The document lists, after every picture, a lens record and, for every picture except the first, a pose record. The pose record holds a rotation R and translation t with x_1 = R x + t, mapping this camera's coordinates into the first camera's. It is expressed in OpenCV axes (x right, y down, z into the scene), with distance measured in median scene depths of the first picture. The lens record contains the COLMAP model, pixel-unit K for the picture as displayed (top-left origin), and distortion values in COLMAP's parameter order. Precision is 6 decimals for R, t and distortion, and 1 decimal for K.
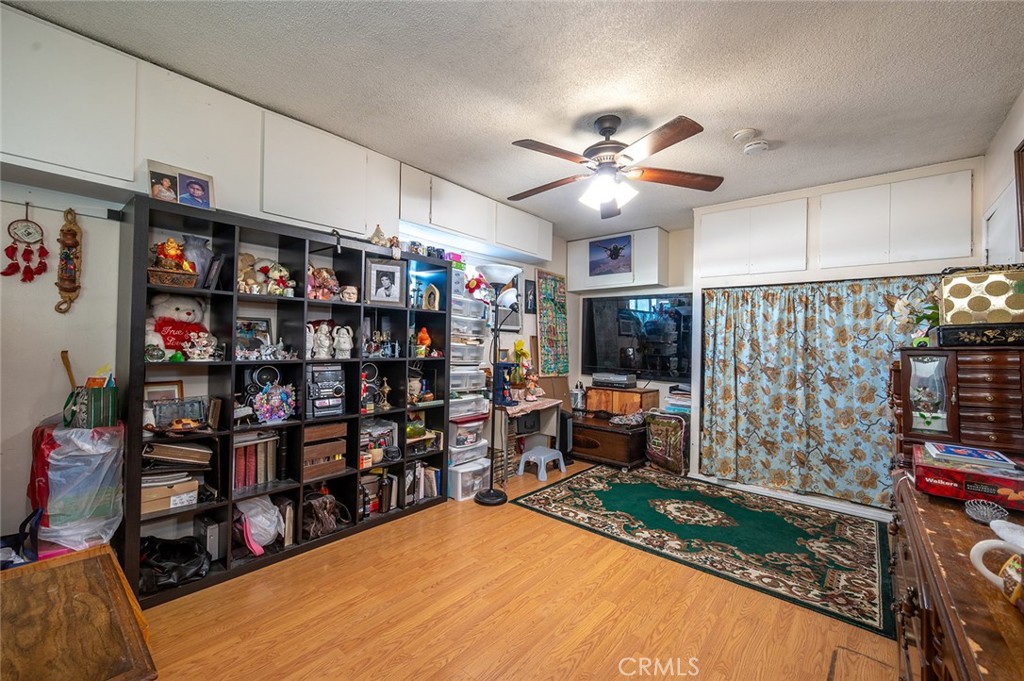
lens RADIAL K [[425.7, 0, 510.6], [0, 425.7, 340.8], [0, 0, 1]] dist [-0.001024, -0.000273]
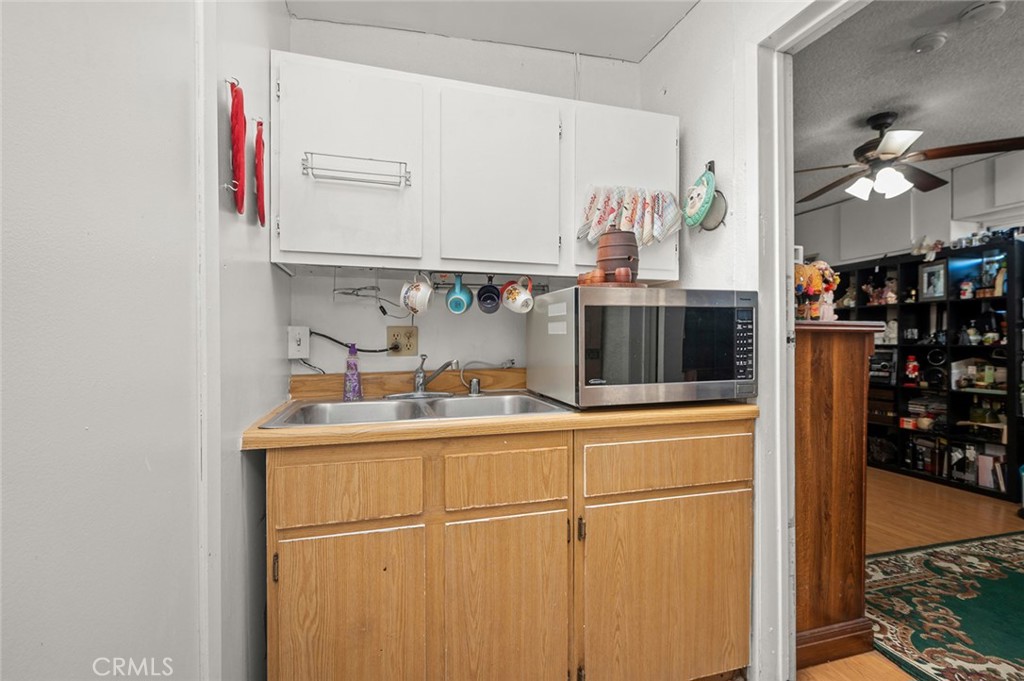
lens RADIAL K [[425.7, 0, 512.7], [0, 425.7, 339.9], [0, 0, 1]] dist [-0.001024, -0.000273]
pose [[-0.532558, -0.015846, -0.846245, 1.206137], [-0.005763, 0.999869, -0.015095, 0.048016], [0.846374, -0.003162, -0.532579, 0.573944]]
